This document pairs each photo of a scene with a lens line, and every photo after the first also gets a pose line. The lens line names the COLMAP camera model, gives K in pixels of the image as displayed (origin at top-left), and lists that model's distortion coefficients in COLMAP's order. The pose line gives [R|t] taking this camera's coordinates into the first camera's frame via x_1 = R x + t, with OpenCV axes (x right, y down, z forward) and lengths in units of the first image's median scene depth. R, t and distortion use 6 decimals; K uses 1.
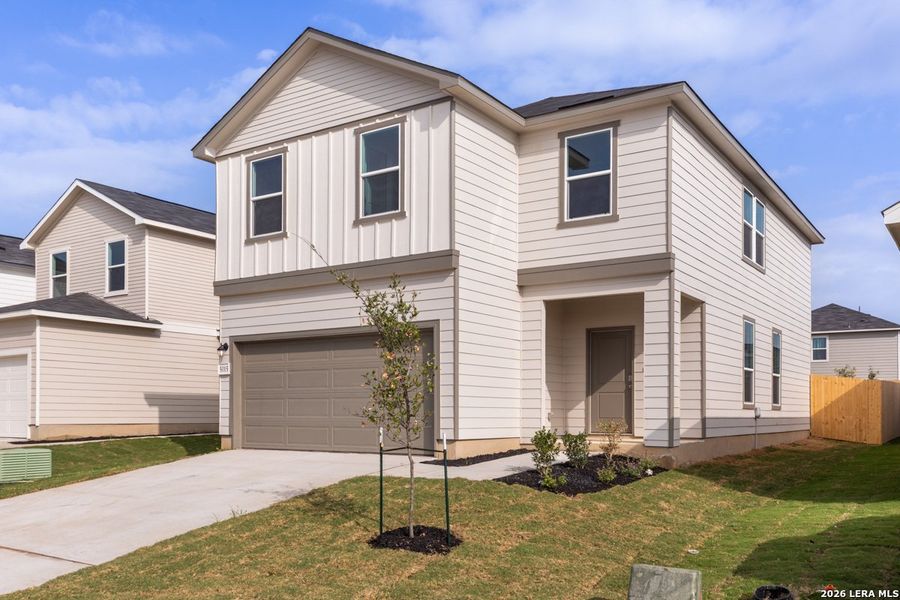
lens RADIAL K [[801.5, 0, 464.3], [0, 801.5, 412.7], [0, 0, 1]] dist [-0.003673, -0.004445]
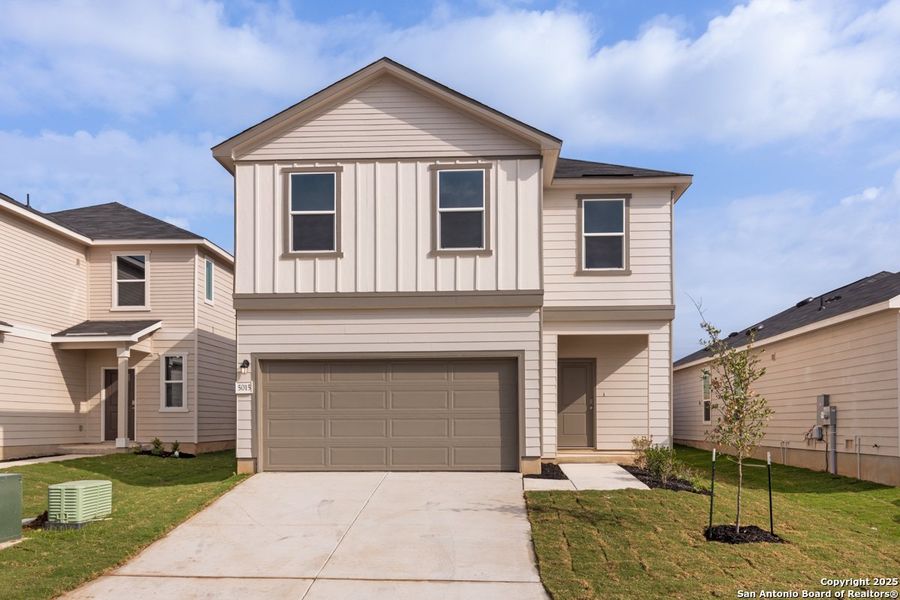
lens RADIAL K [[801.5, 0, 464.3], [0, 801.5, 412.7], [0, 0, 1]] dist [-0.003673, -0.004445]
pose [[0.857282, 0.001014, 0.514846, -0.635246], [0.005012, 0.999934, -0.010314, -0.016059], [-0.514823, 0.011422, 0.857221, 0.074959]]
